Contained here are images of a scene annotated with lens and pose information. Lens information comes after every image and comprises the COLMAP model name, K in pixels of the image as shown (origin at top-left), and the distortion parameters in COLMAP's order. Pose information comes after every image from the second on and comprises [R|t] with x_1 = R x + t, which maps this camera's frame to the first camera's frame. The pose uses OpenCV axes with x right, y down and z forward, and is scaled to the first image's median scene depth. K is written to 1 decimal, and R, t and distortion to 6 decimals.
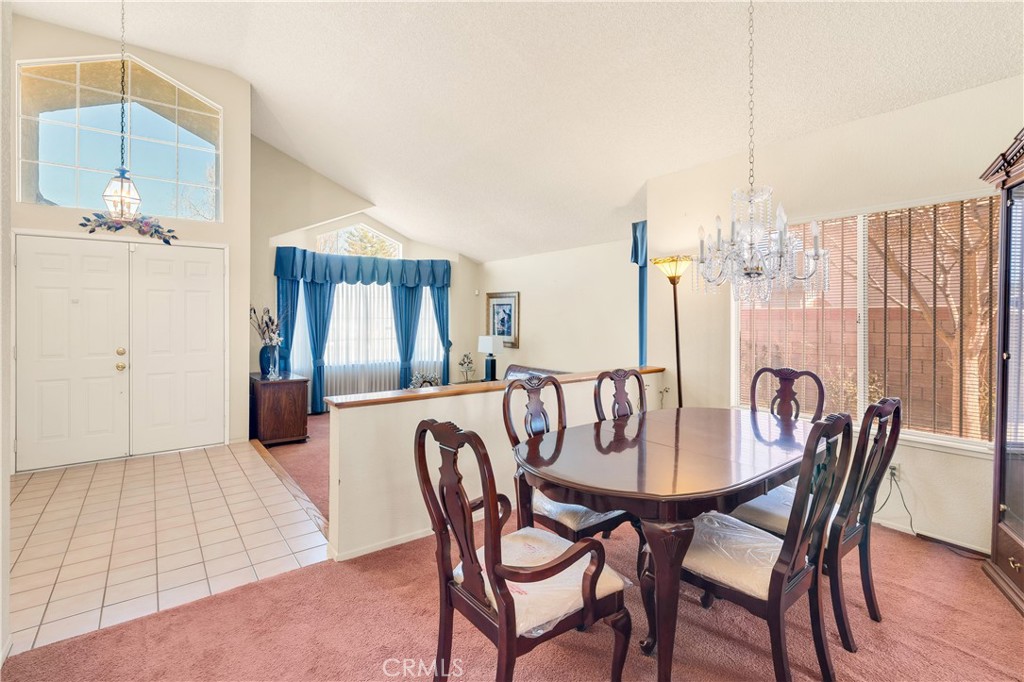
lens RADIAL K [[460.1, 0, 490.5], [0, 460.1, 317.0], [0, 0, 1]] dist [-0.000748, 0.000035]
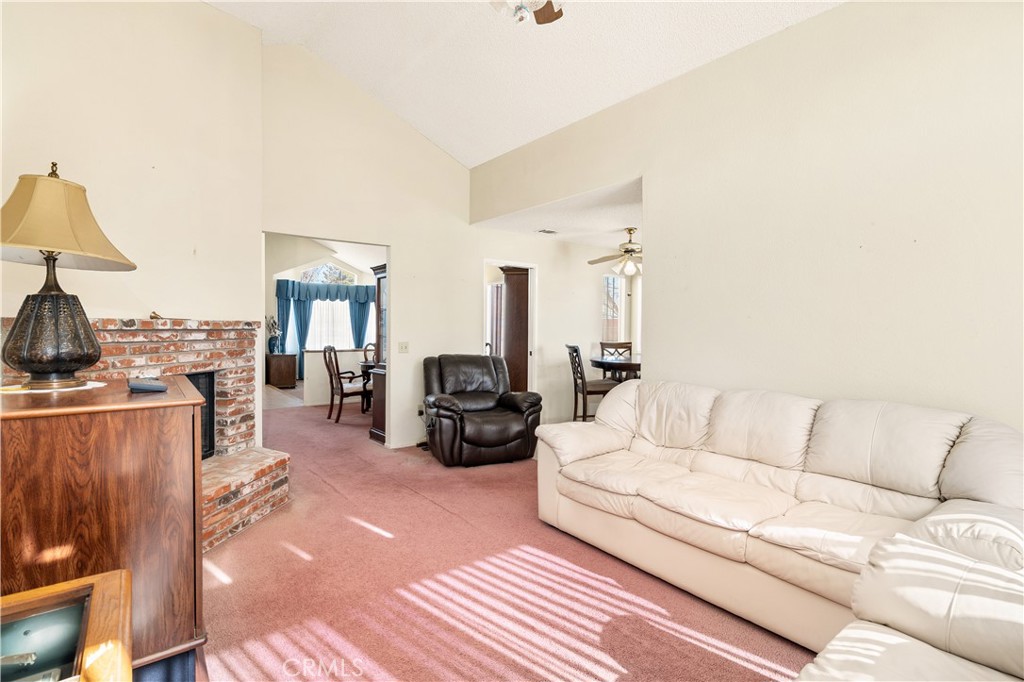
lens RADIAL K [[482.6, 0, 512.0], [0, 482.6, 341.0], [0, 0, 1]] dist [0.000357, 0.000037]
pose [[0.998858, 0.011713, 0.046327, 0.321330], [-0.013473, 0.999192, 0.037857, -0.003663], [-0.045846, -0.038437, 0.998209, -0.825243]]
